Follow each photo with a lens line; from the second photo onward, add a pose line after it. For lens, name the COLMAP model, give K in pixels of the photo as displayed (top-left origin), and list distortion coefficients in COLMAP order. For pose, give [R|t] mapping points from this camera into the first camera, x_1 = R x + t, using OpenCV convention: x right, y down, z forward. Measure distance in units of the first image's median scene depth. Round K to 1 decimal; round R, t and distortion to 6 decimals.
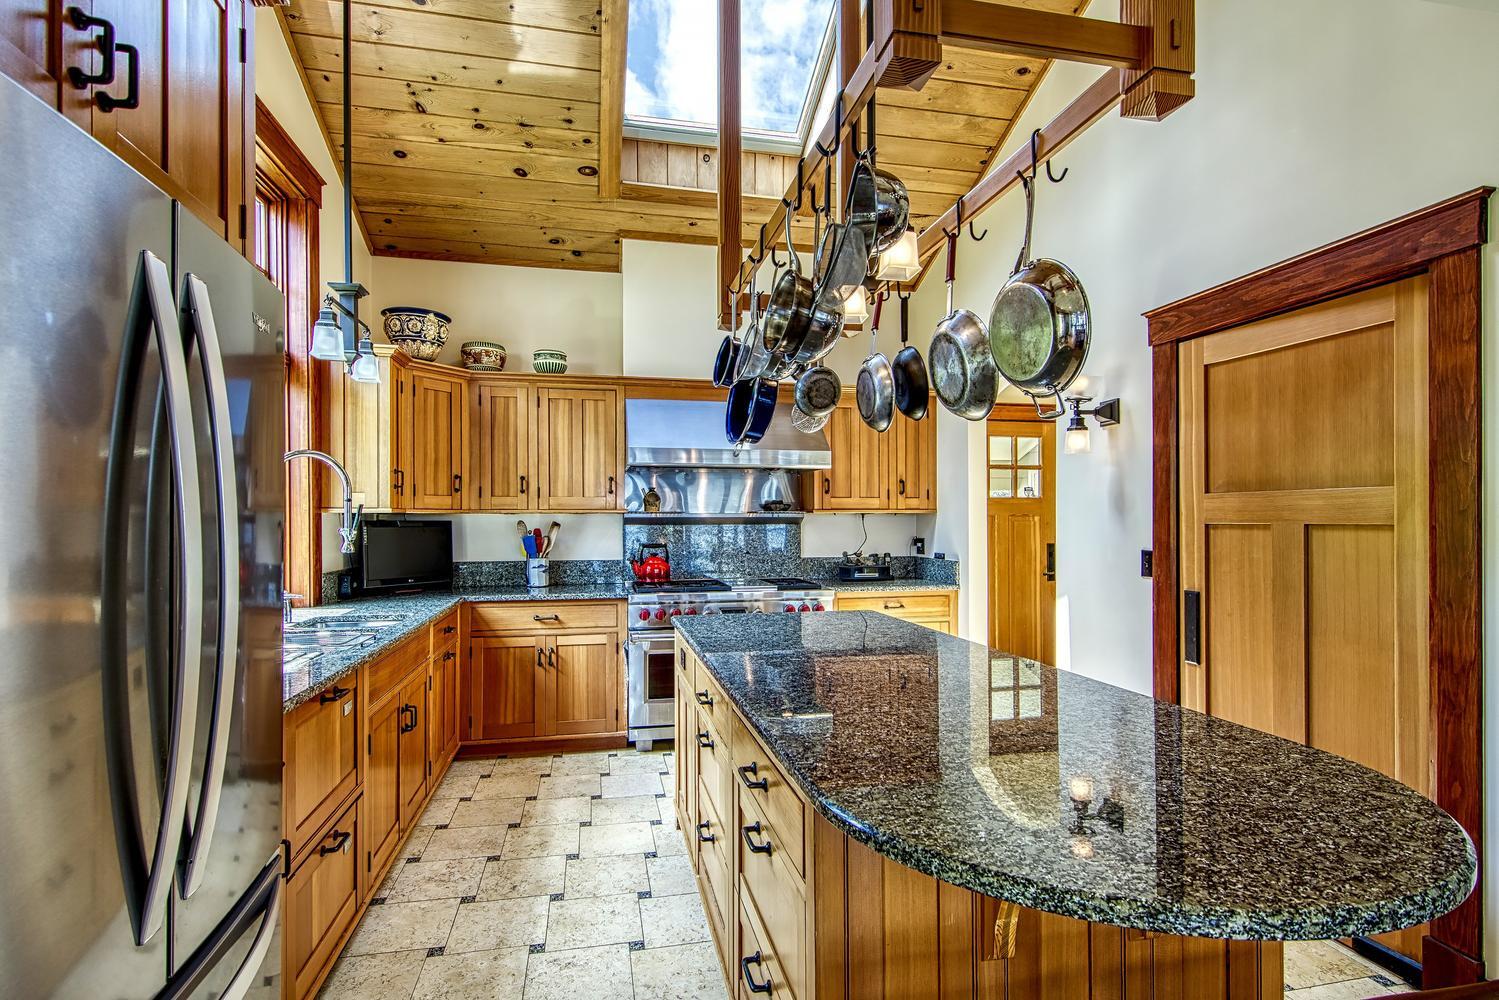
lens RADIAL K [[717.9, 0, 748.2], [0, 717.9, 515.8], [0, 0, 1]] dist [0.001096, 0.001754]
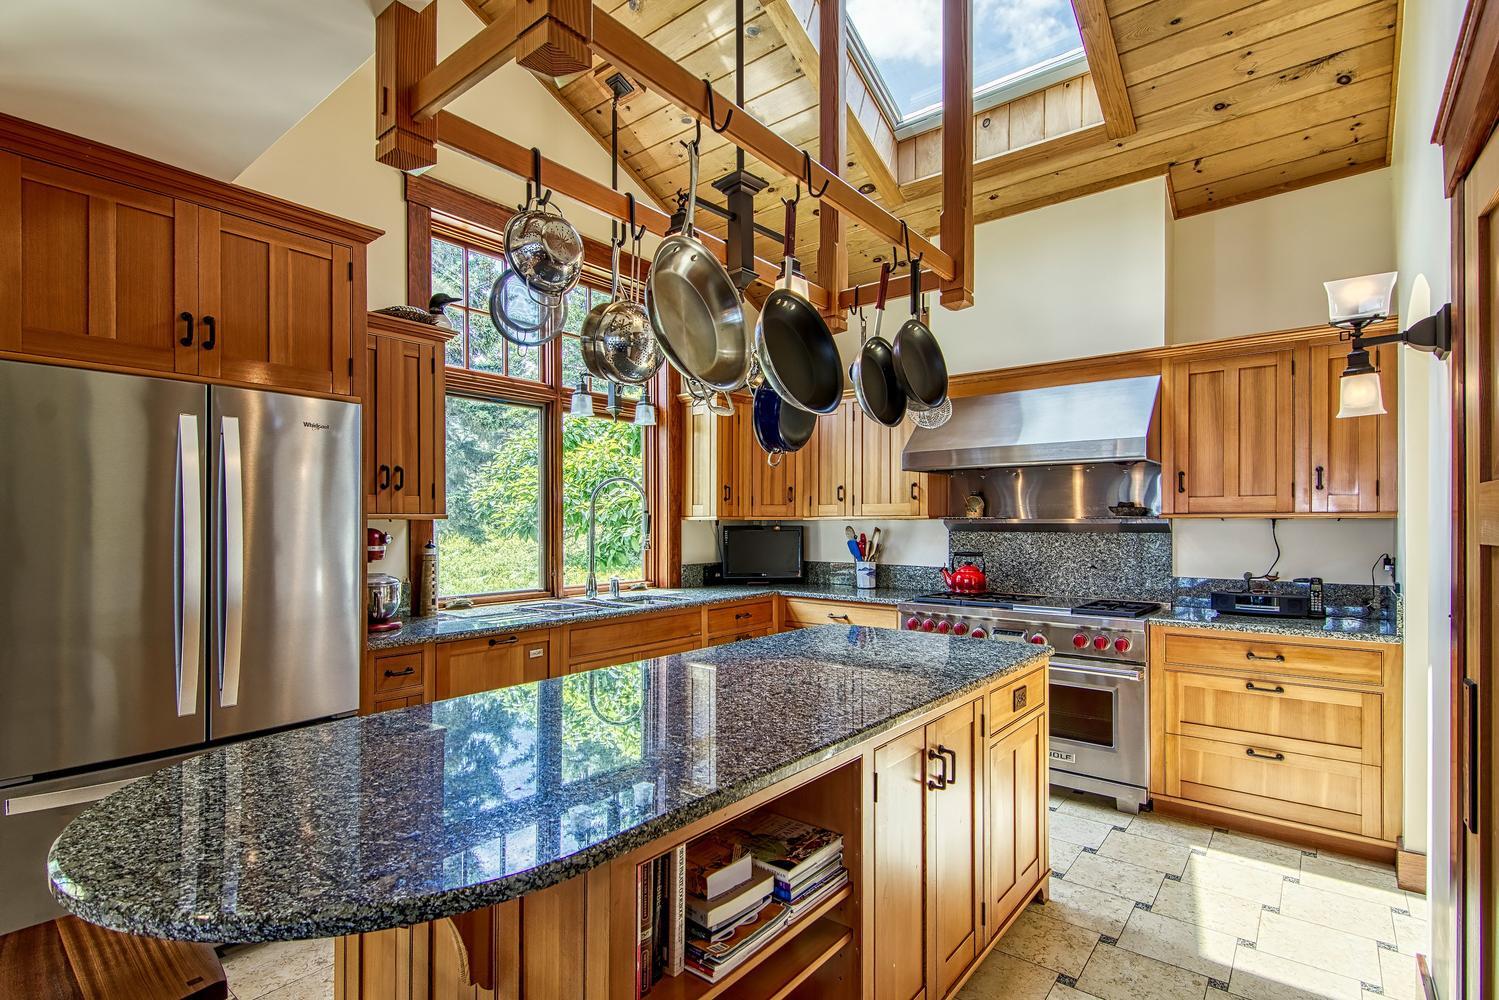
lens RADIAL K [[717.9, 0, 747.3], [0, 717.9, 526.6], [0, 0, 1]] dist [0.001096, 0.001754]
pose [[0.638990, 0.007186, -0.769181, 0.418911], [0.002619, 0.999930, 0.011518, -0.005579], [0.769211, -0.009374, 0.638927, 0.188759]]
